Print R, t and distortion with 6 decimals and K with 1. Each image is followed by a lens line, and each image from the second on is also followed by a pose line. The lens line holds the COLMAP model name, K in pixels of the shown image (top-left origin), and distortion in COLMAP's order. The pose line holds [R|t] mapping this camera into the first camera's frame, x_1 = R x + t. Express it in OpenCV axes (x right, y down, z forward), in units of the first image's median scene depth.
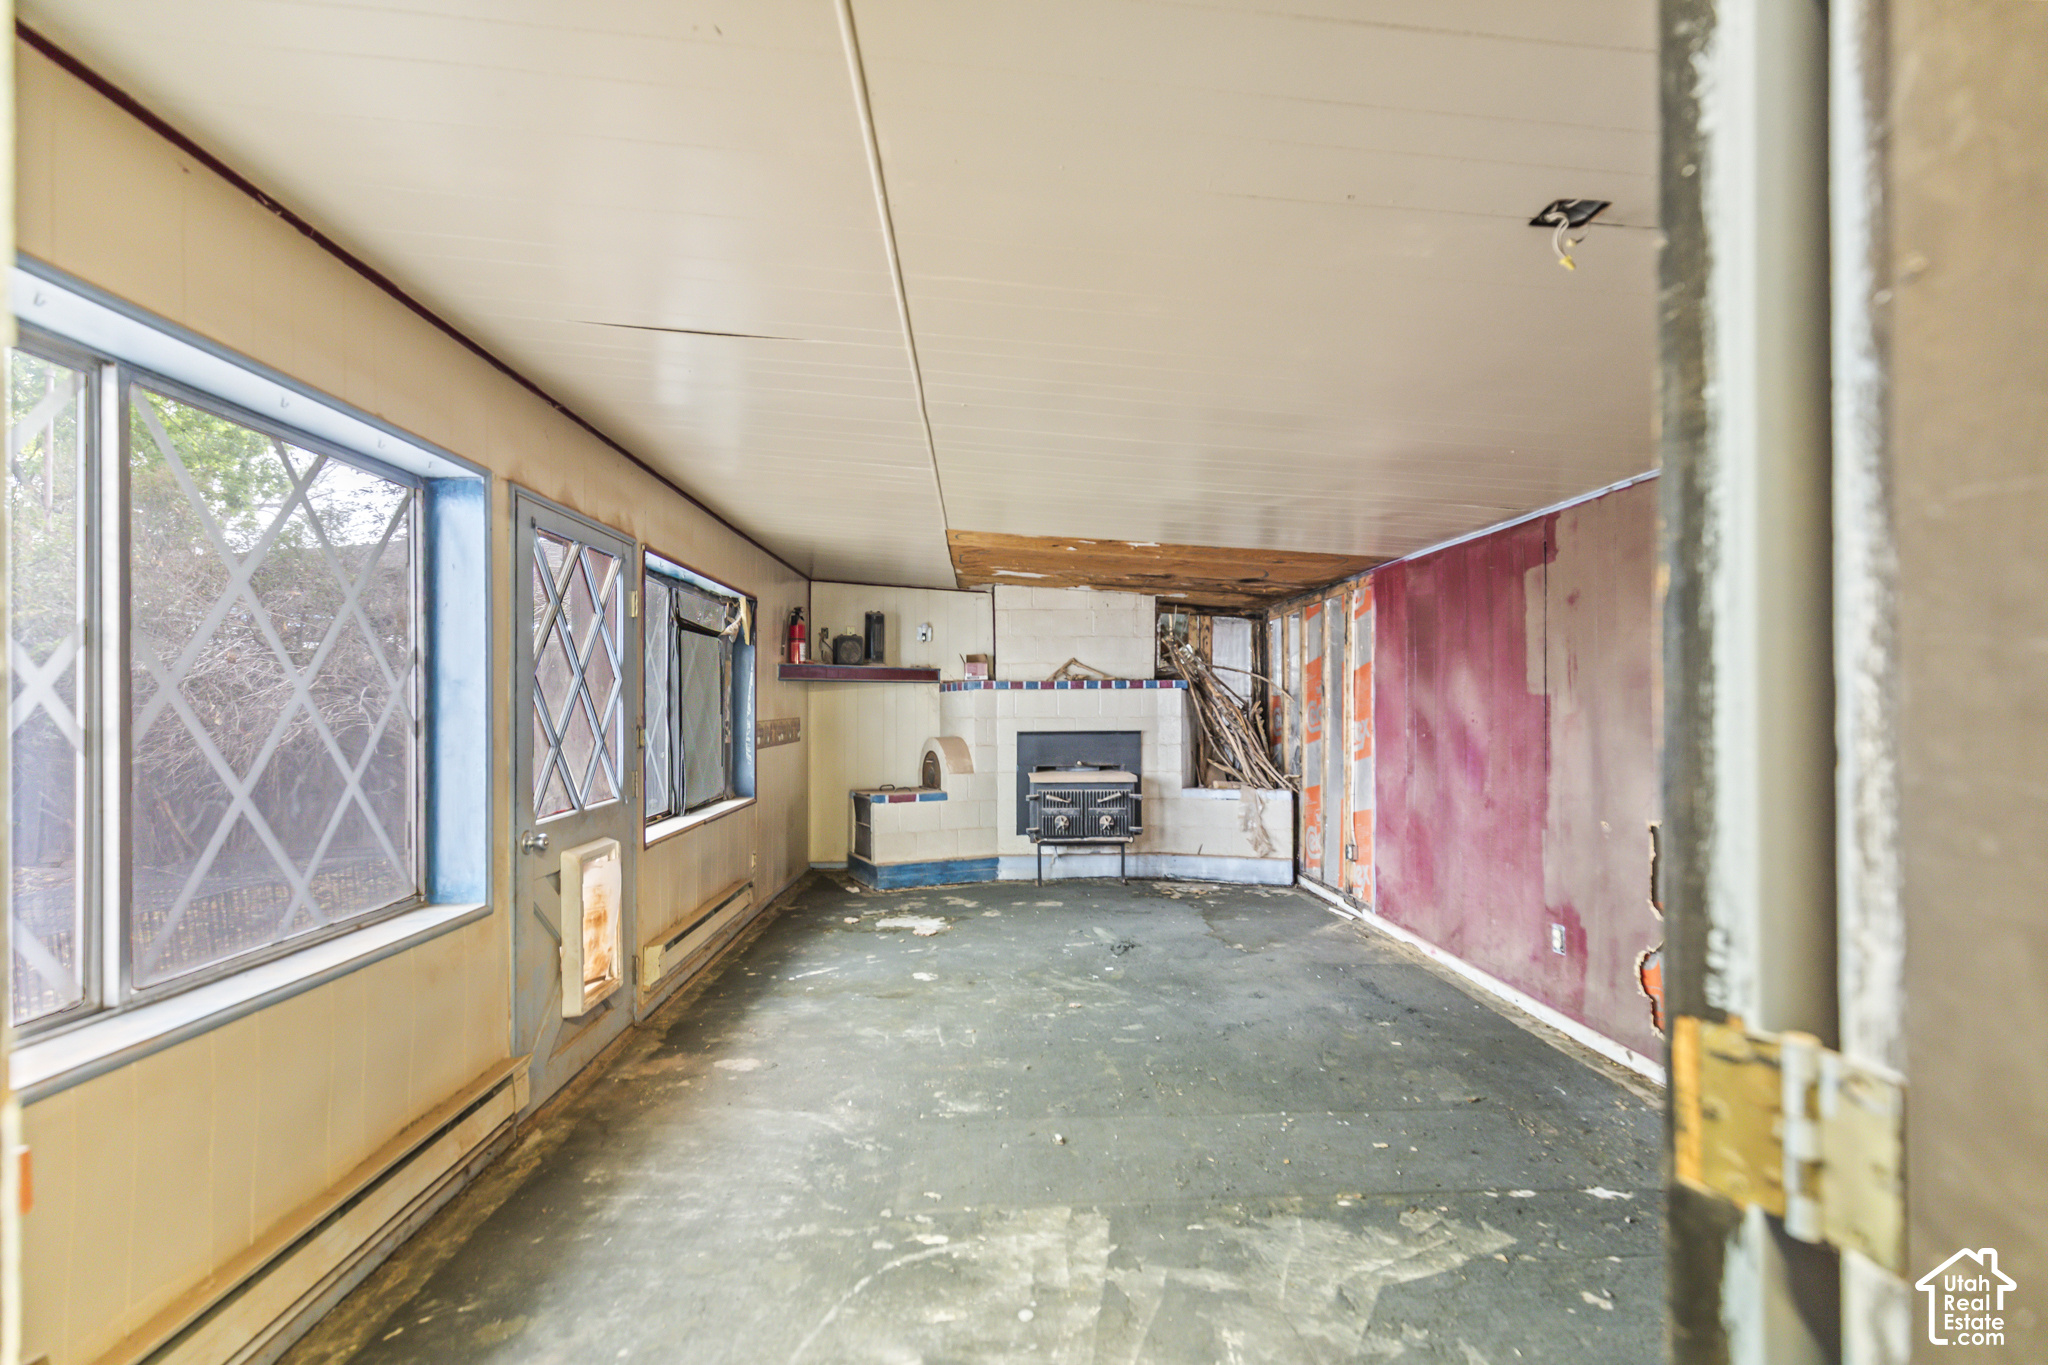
lens RADIAL K [[935.0, 0, 1019.6], [0, 935.0, 691.4], [0, 0, 1]] dist [0.003989, -0.000458]
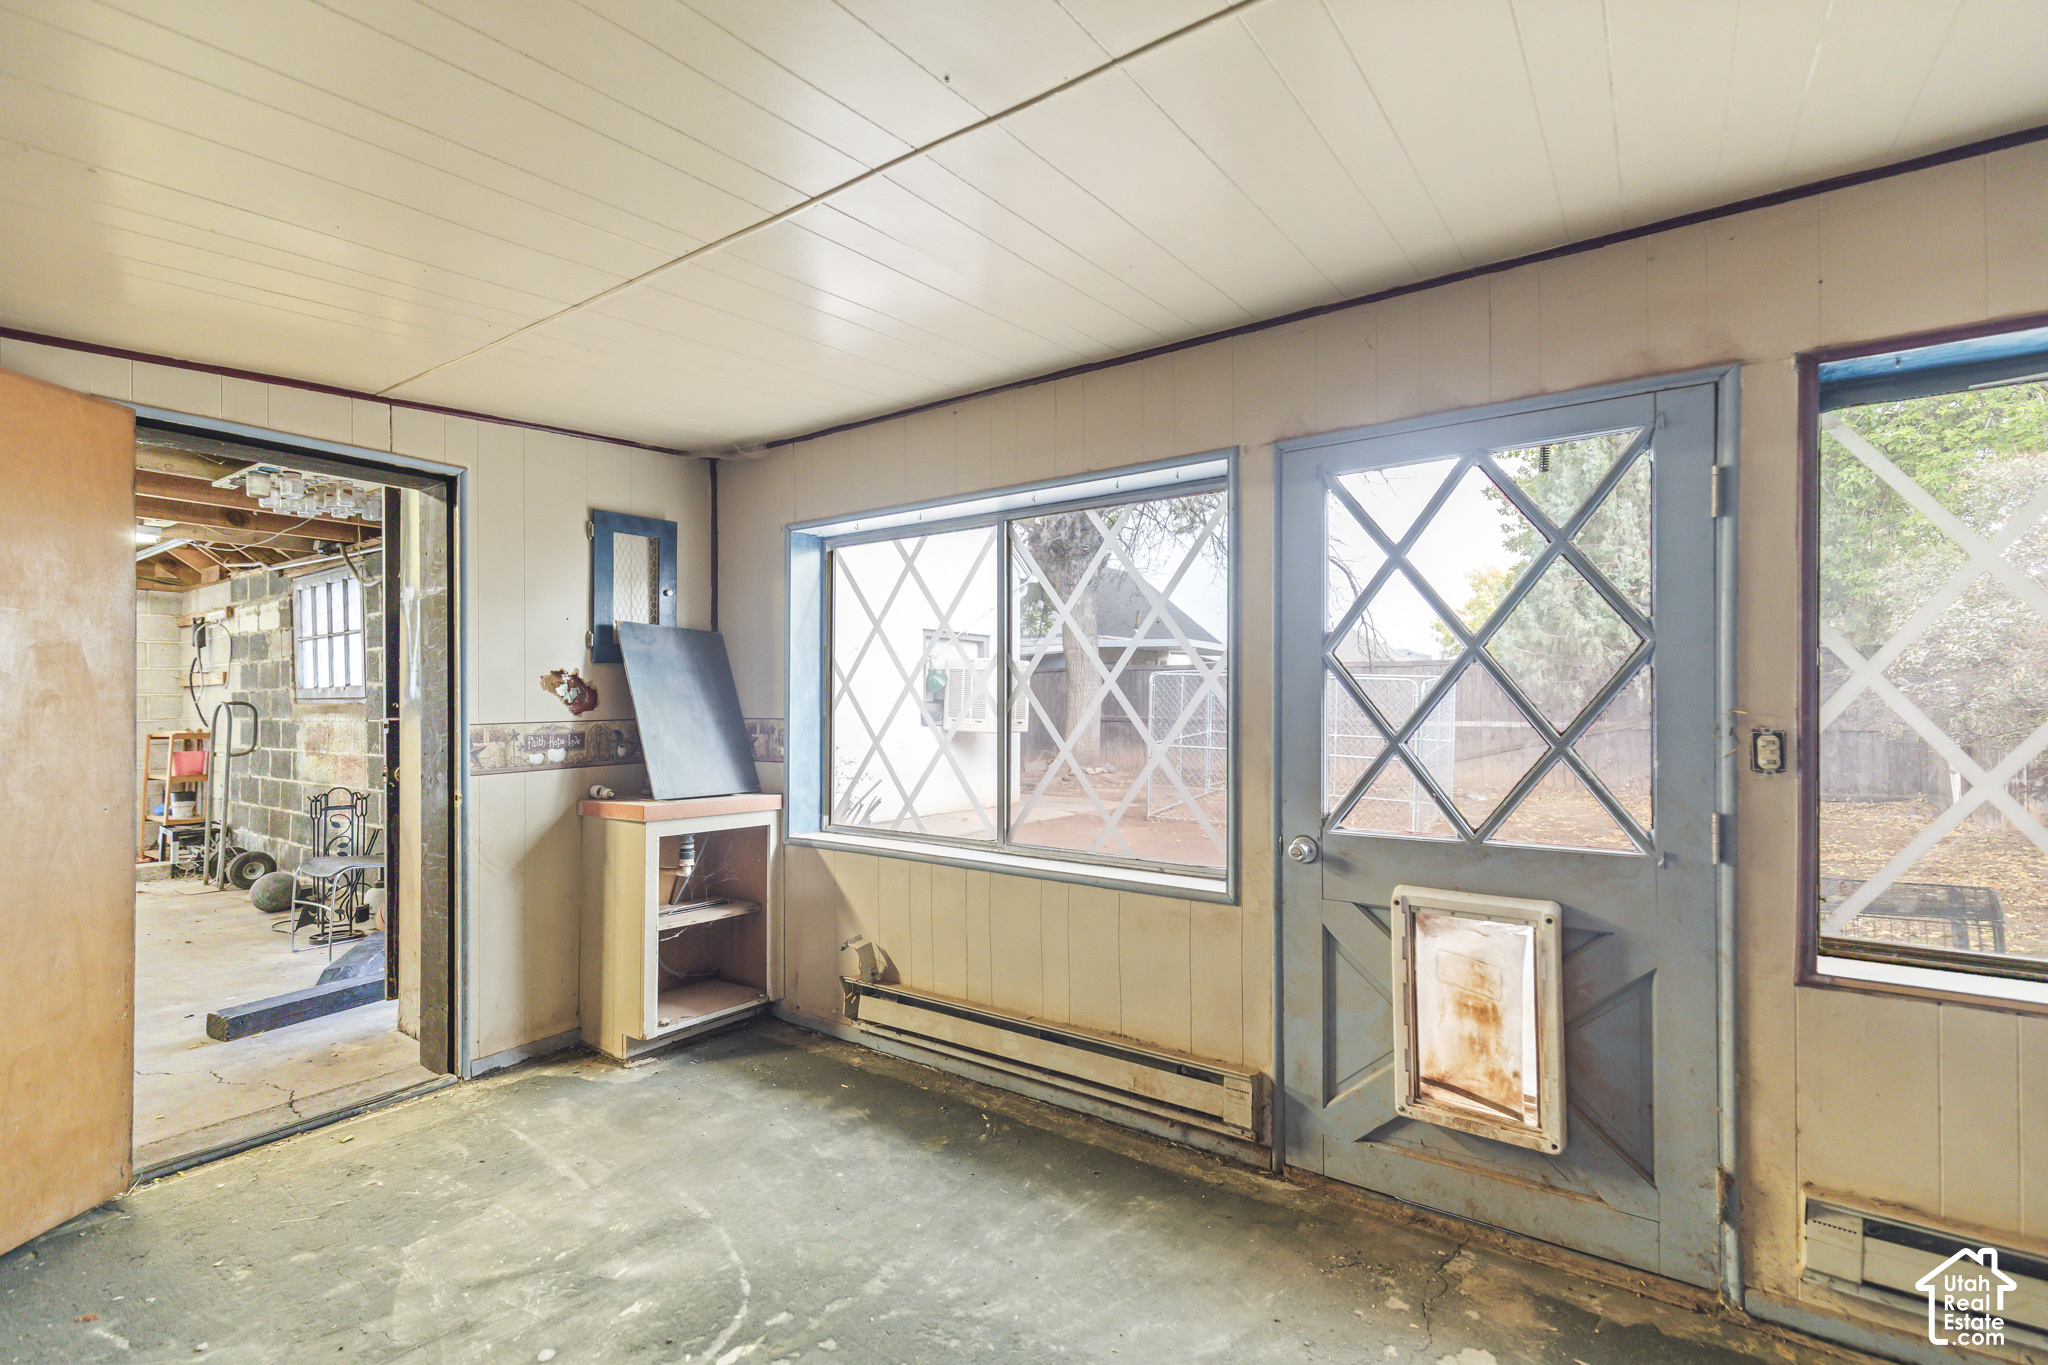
lens RADIAL K [[935.0, 0, 1014.4], [0, 935.0, 690.1], [0, 0, 1]] dist [0.003989, -0.000458]
pose [[-0.613907, 0.004823, -0.789363, 0.358200], [0.016546, 0.999840, -0.006759, 0.027678], [0.789205, -0.017210, -0.613889, 1.559782]]
